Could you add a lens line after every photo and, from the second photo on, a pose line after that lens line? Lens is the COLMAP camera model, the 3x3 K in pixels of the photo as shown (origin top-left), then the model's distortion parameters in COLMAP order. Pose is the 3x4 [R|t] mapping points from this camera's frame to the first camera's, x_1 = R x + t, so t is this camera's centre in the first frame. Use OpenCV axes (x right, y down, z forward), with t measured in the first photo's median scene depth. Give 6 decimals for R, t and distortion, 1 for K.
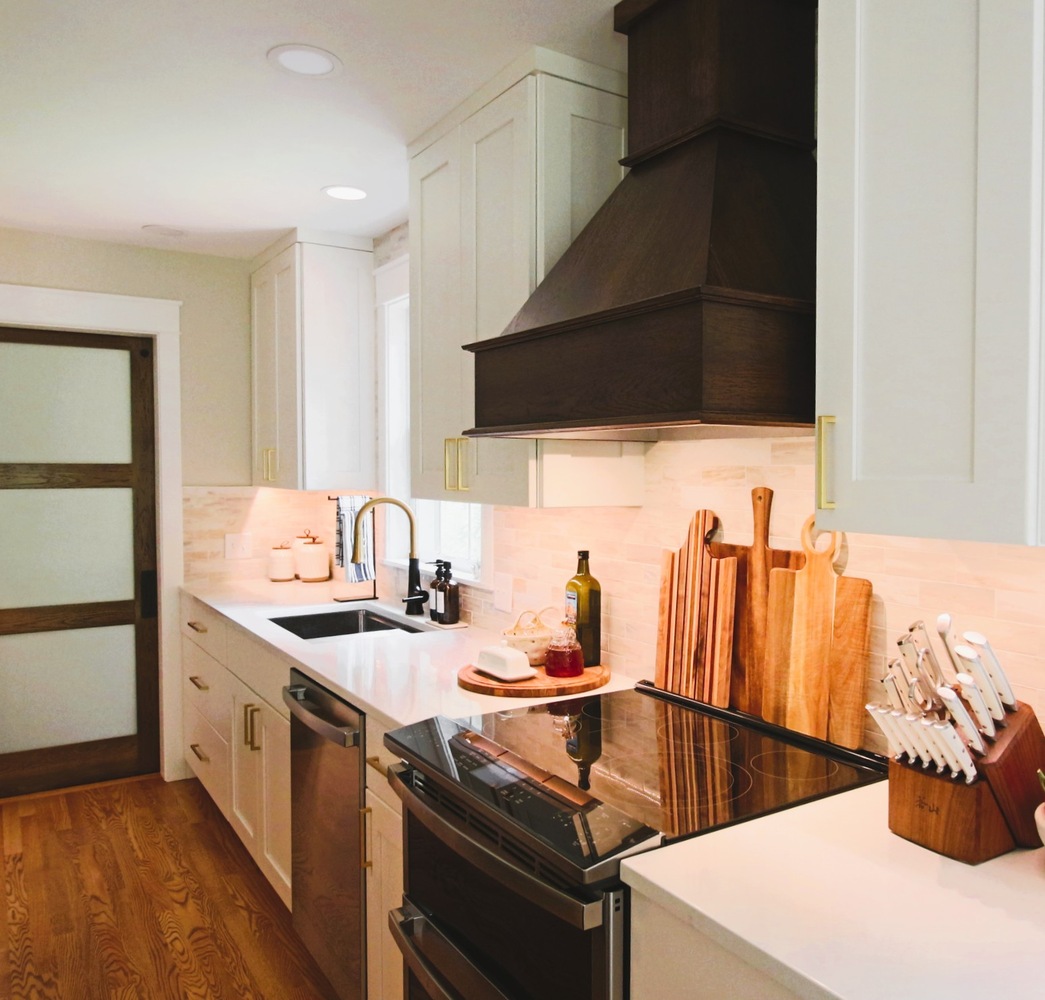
lens RADIAL K [[904.7, 0, 624.7], [0, 904.7, 501.9], [0, 0, 1]] dist [-0.008835, -0.011187]
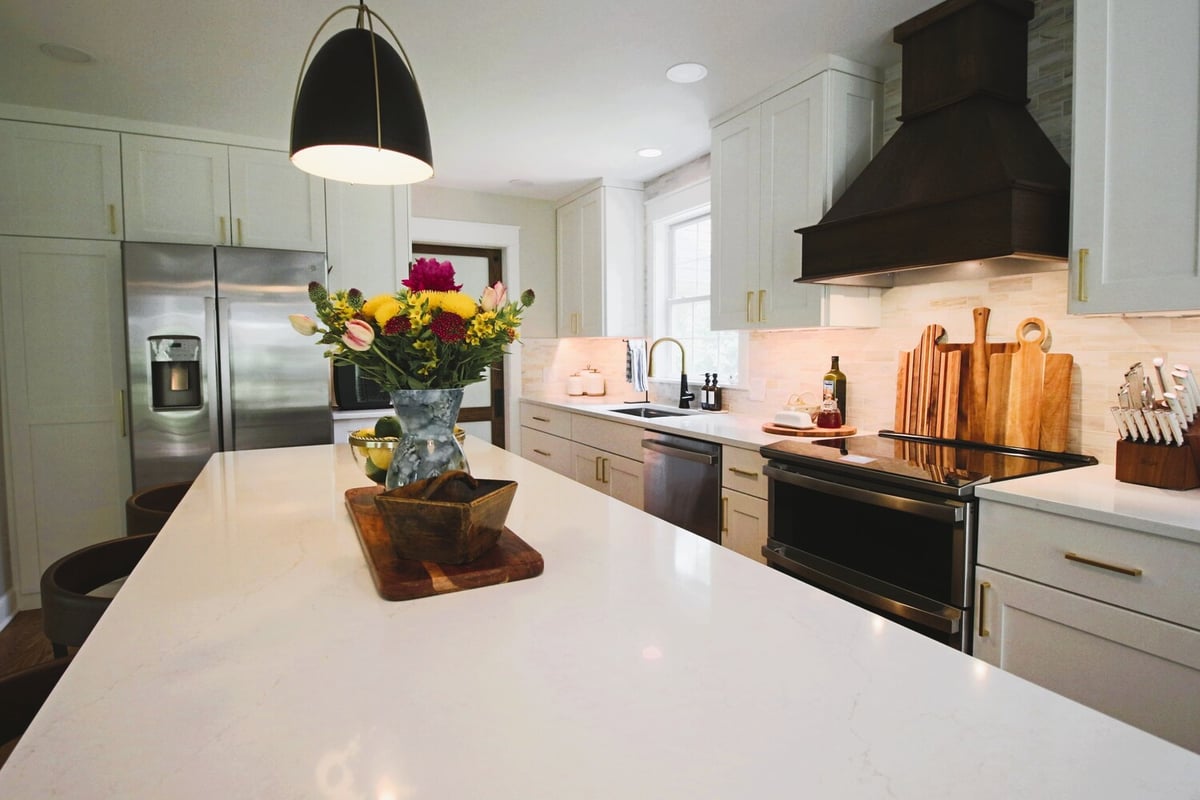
lens RADIAL K [[622.9, 0, 595.6], [0, 622.9, 386.0], [0, 0, 1]] dist [-0.003288, -0.010244]
pose [[0.988852, -0.000077, -0.148902, -0.353993], [0.003053, 0.999800, 0.019754, 0.095792], [0.148871, -0.019988, 0.988655, -0.236081]]
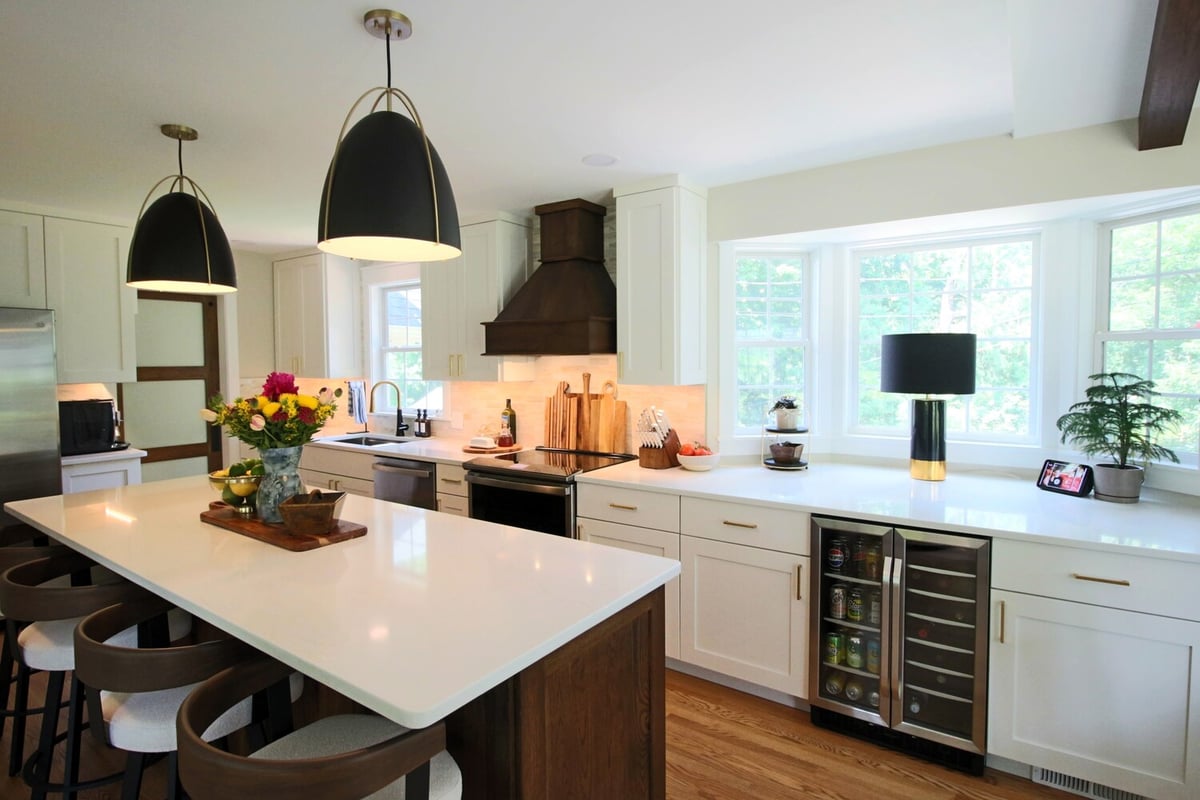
lens RADIAL K [[622.9, 0, 599.4], [0, 622.9, 388.7], [0, 0, 1]] dist [-0.003288, -0.010244]
pose [[0.941878, -0.023775, 0.335113, -0.442615], [0.021700, 0.999715, 0.009935, 0.014455], [-0.335253, -0.002086, 0.942126, -0.834176]]
